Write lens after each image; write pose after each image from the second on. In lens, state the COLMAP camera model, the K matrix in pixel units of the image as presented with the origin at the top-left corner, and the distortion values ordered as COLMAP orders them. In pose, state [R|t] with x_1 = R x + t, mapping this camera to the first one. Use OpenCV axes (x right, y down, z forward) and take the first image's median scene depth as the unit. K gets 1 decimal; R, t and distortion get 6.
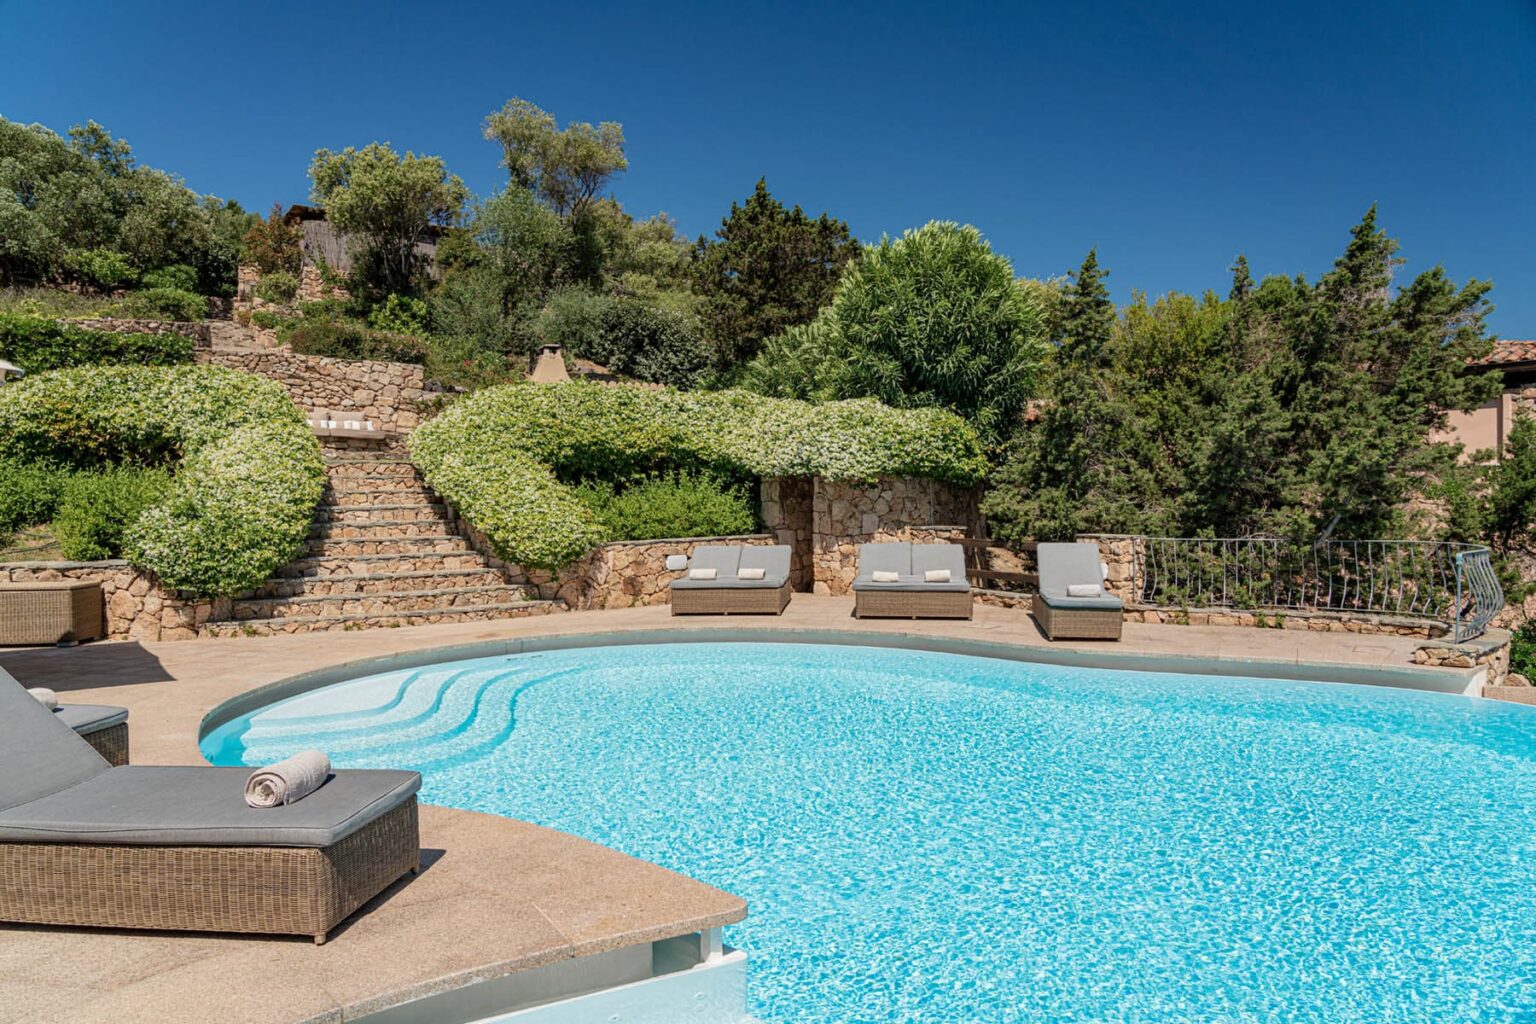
lens RADIAL K [[1064.4, 0, 769.3], [0, 1064.4, 512.2], [0, 0, 1]] dist [-0.003431, -0.000457]
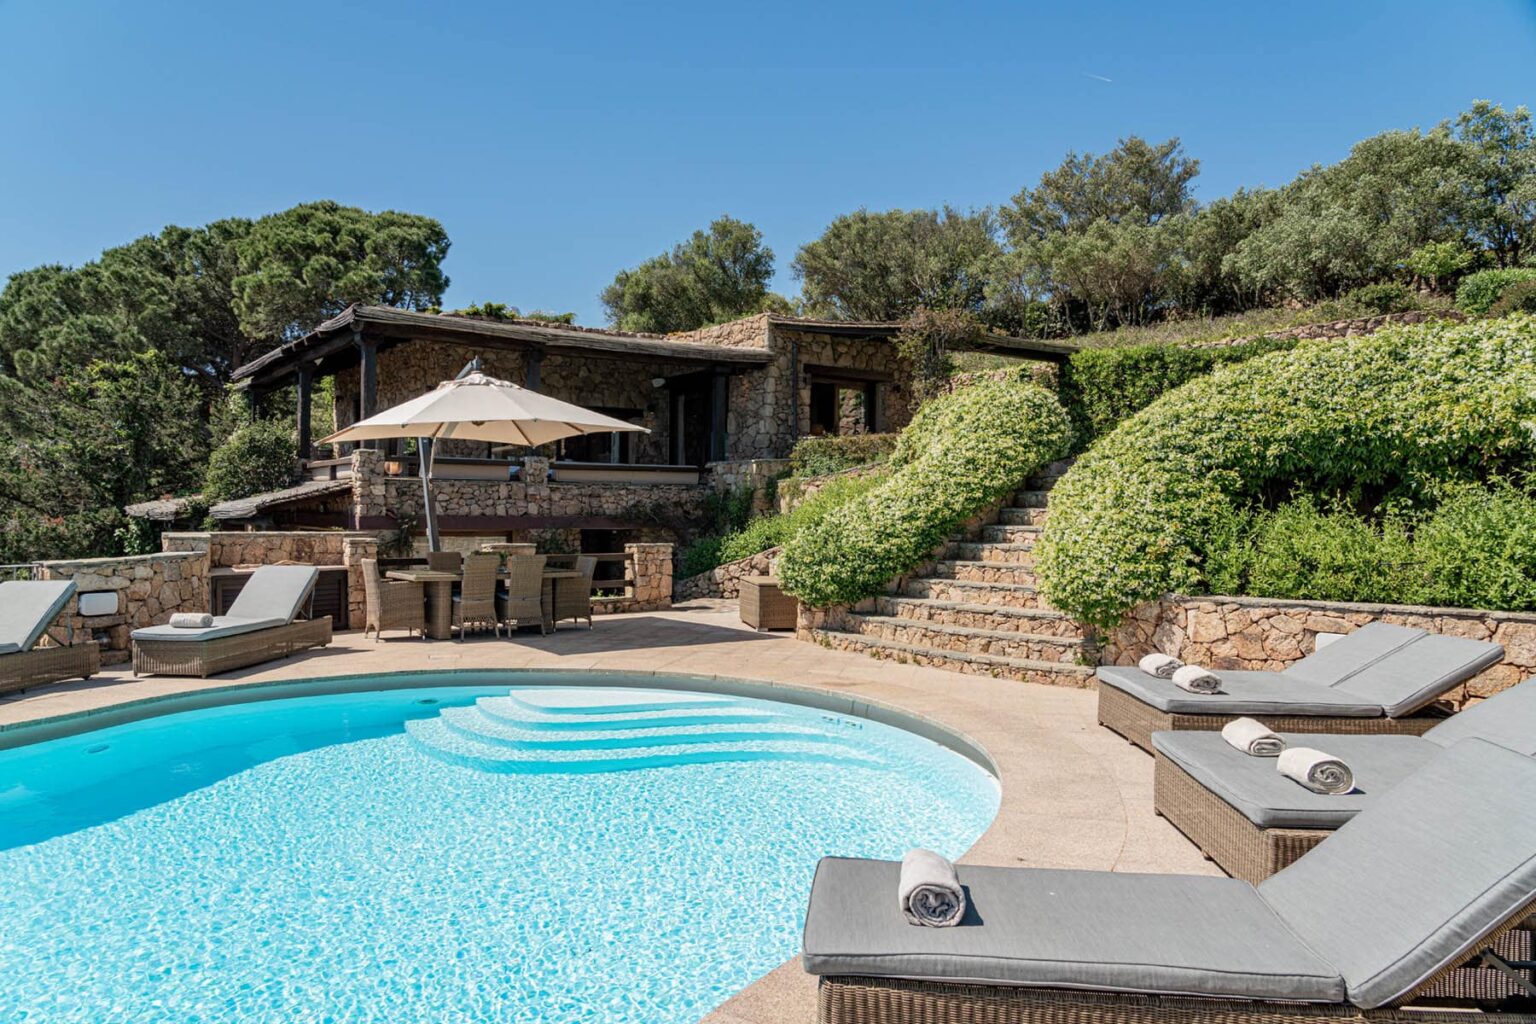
lens RADIAL K [[1064.4, 0, 767.7], [0, 1064.4, 507.5], [0, 0, 1]] dist [-0.003431, -0.000457]
pose [[0.058959, 0.005054, -0.998248, 0.452240], [-0.028258, 0.999595, 0.003392, -0.017713], [0.997860, 0.028008, 0.059078, 0.723580]]
